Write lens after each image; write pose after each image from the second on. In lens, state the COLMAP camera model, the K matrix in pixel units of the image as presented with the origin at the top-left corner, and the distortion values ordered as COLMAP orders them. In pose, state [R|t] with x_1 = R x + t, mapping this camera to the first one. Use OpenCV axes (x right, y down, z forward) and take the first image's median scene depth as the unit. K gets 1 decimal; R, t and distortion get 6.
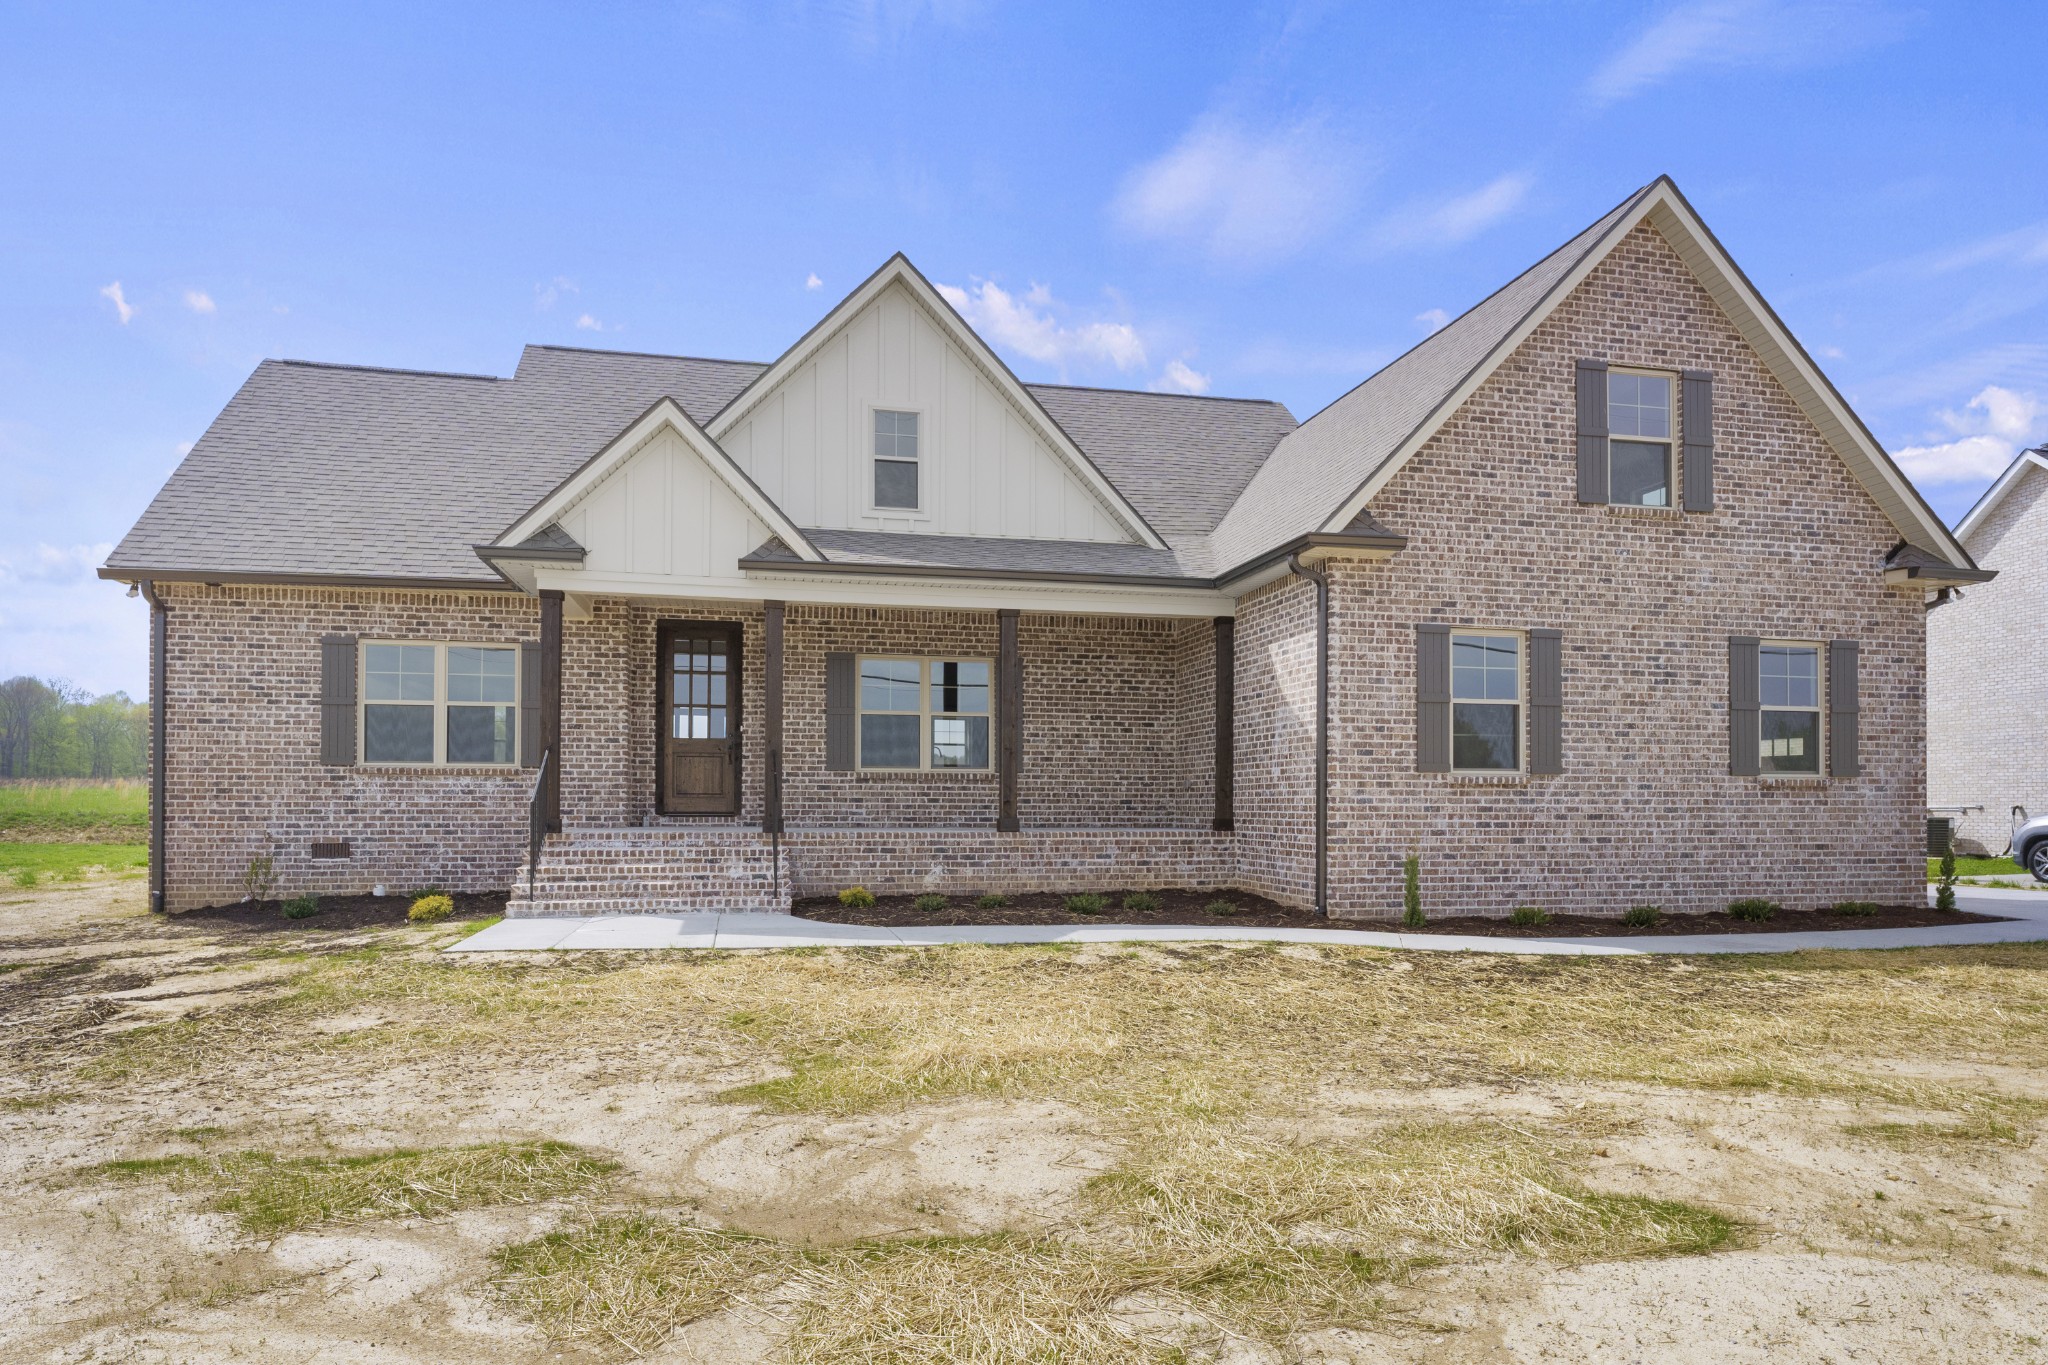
lens RADIAL K [[1264.0, 0, 1028.1], [0, 1264.0, 766.5], [0, 0, 1]] dist [0.003976, -0.000750]
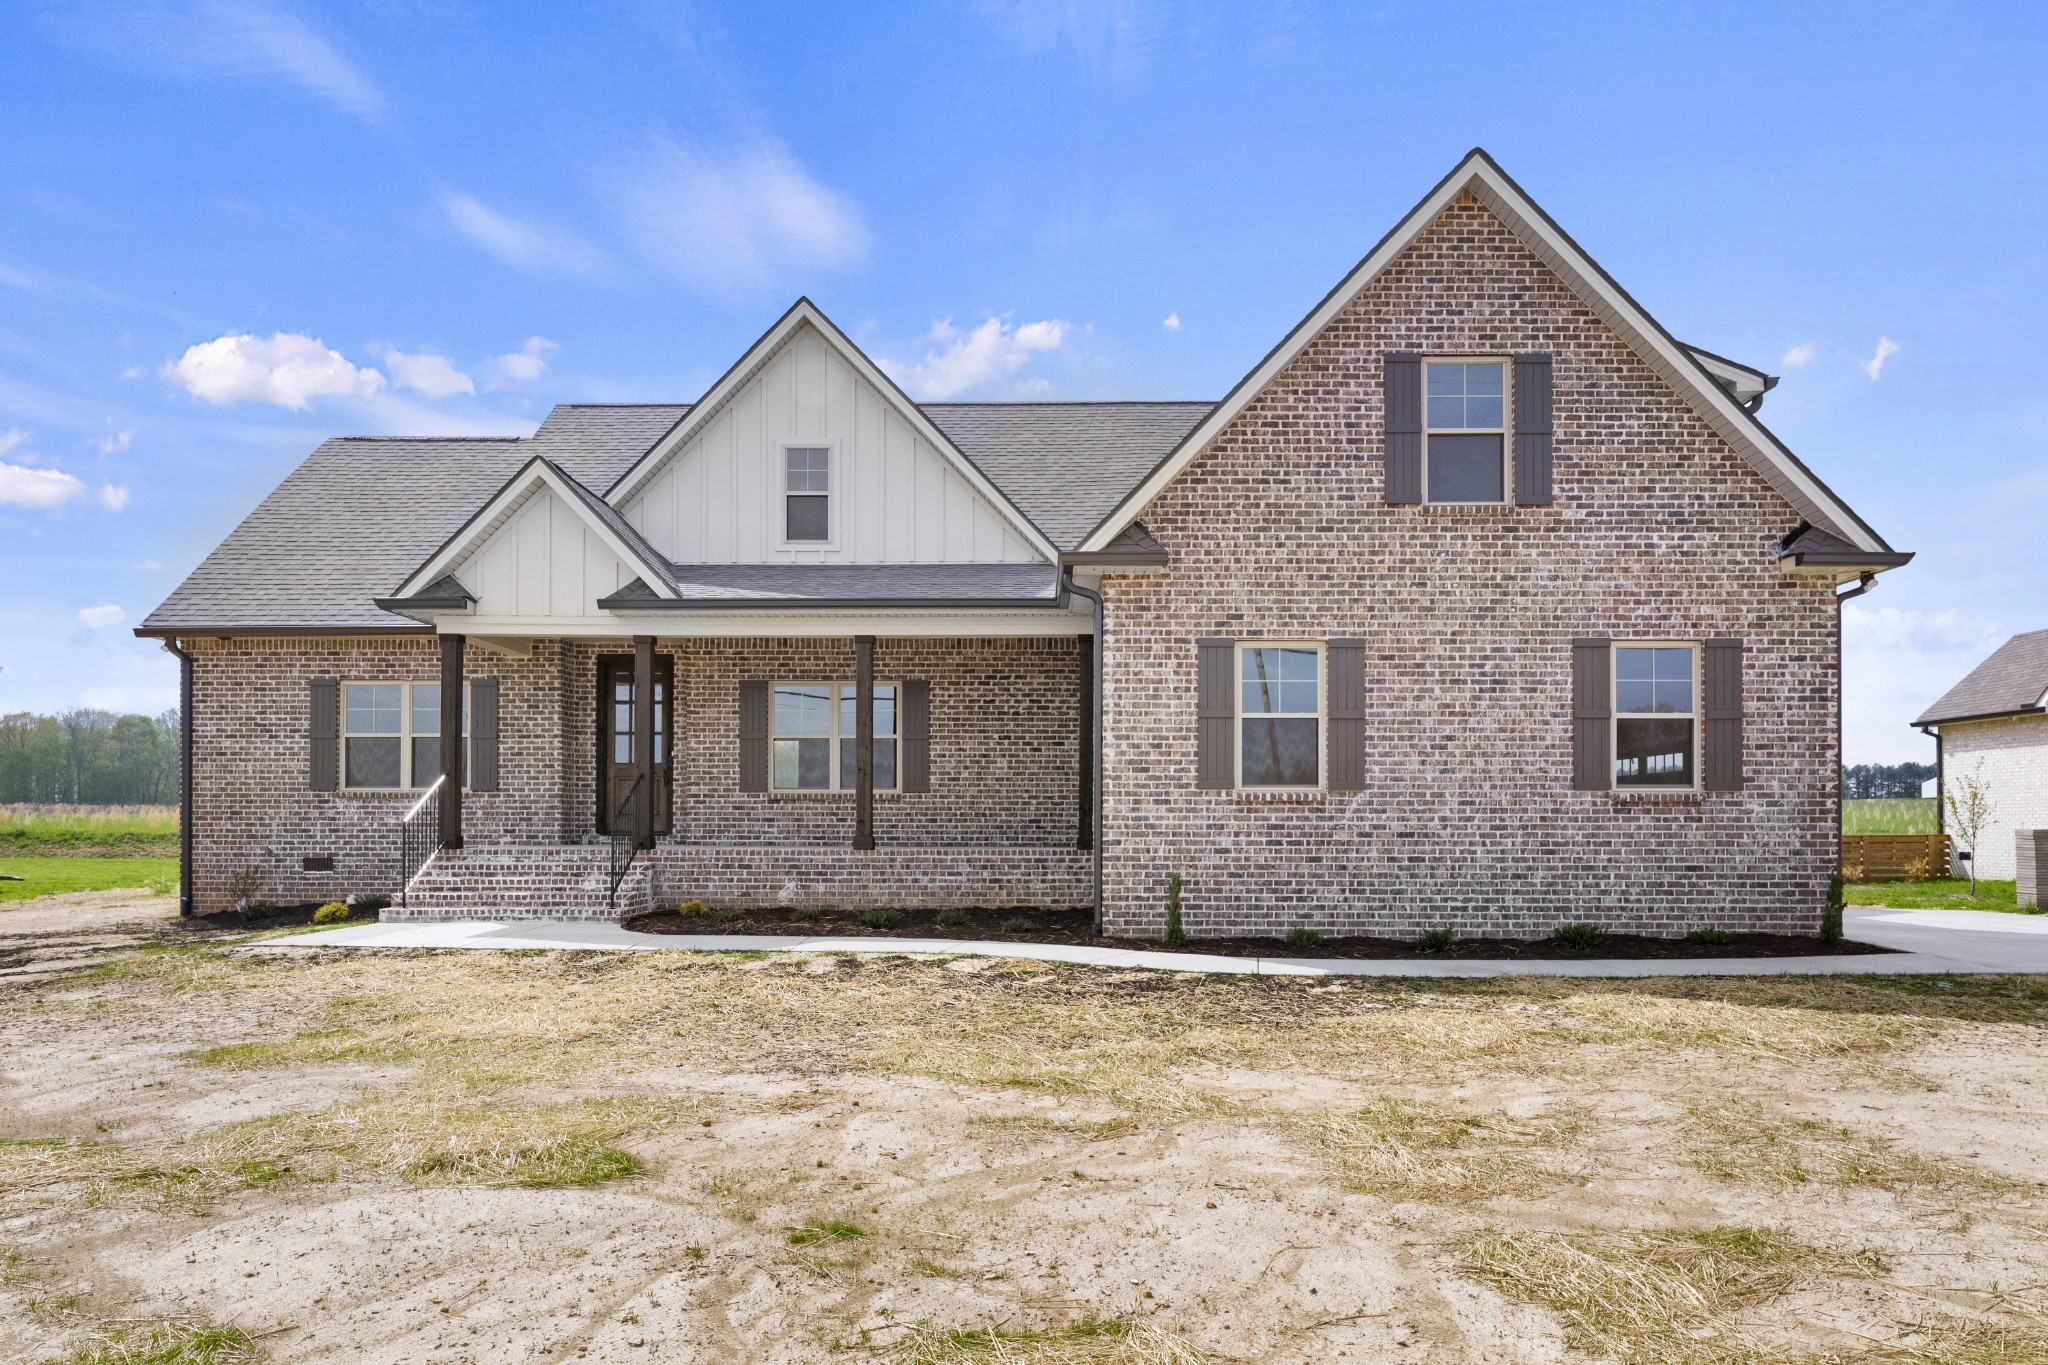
lens RADIAL K [[1327.4, 0, 1028.3], [0, 1327.4, 793.0], [0, 0, 1]] dist [0.005485, 0.000825]
pose [[0.972458, -0.007233, -0.232965, 0.383980], [0.008016, 0.999965, 0.002416, 0.003623], [0.232940, -0.004217, 0.972482, -0.031629]]
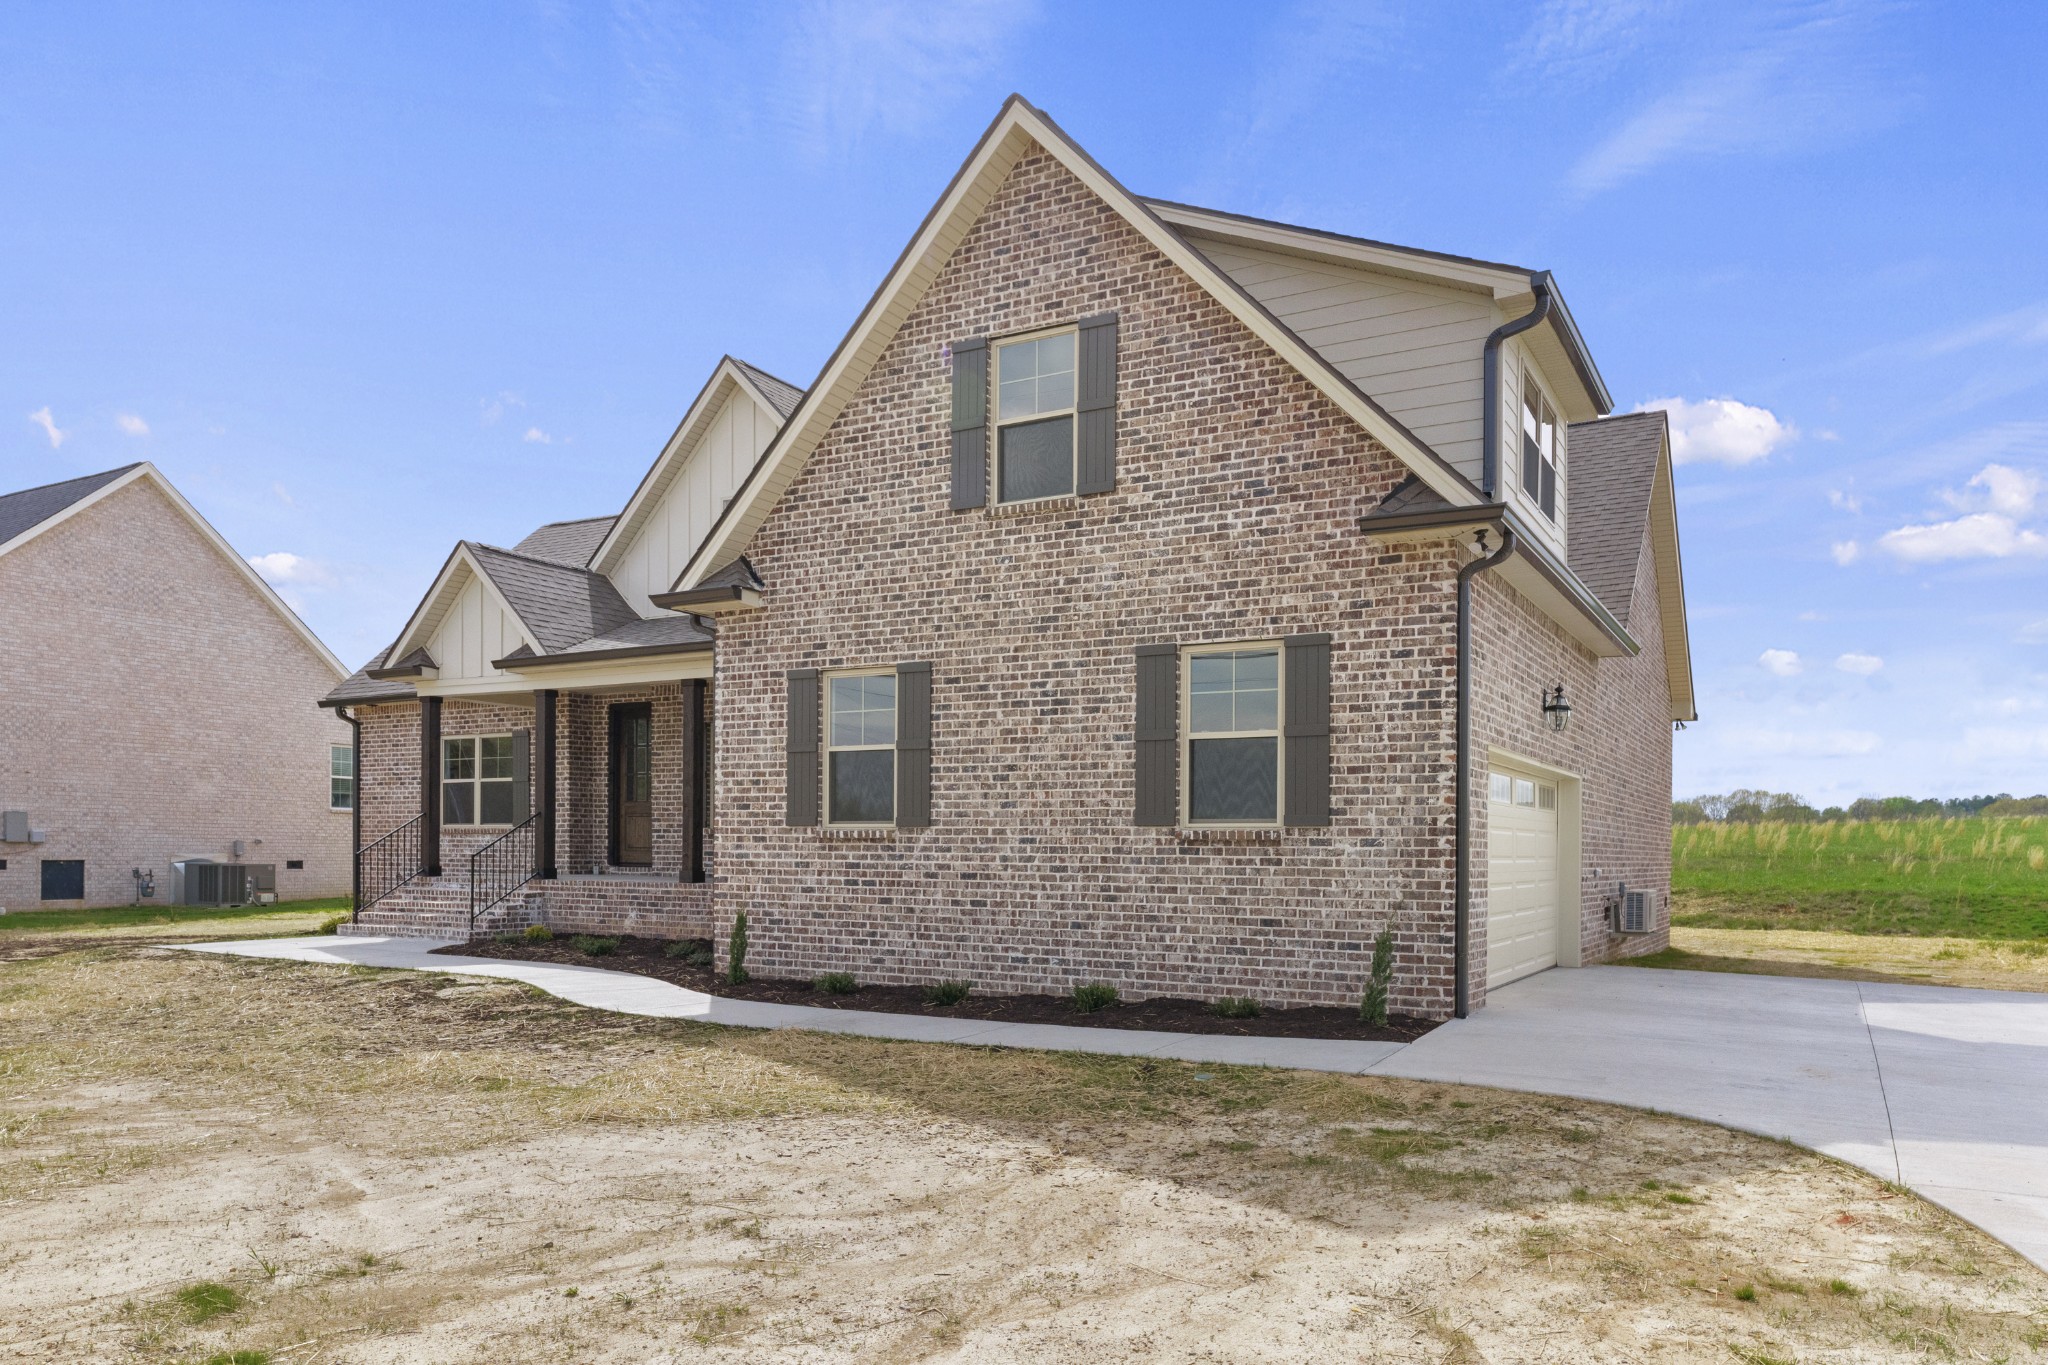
lens RADIAL K [[1407.7, 0, 1028.5], [0, 1407.7, 837.3], [0, 0, 1]] dist [0.008402, 0.000588]
pose [[0.737805, -0.003448, -0.675005, 1.062907], [0.013778, 0.999856, 0.009953, 0.004465], [0.674873, -0.016643, 0.737746, 0.307560]]
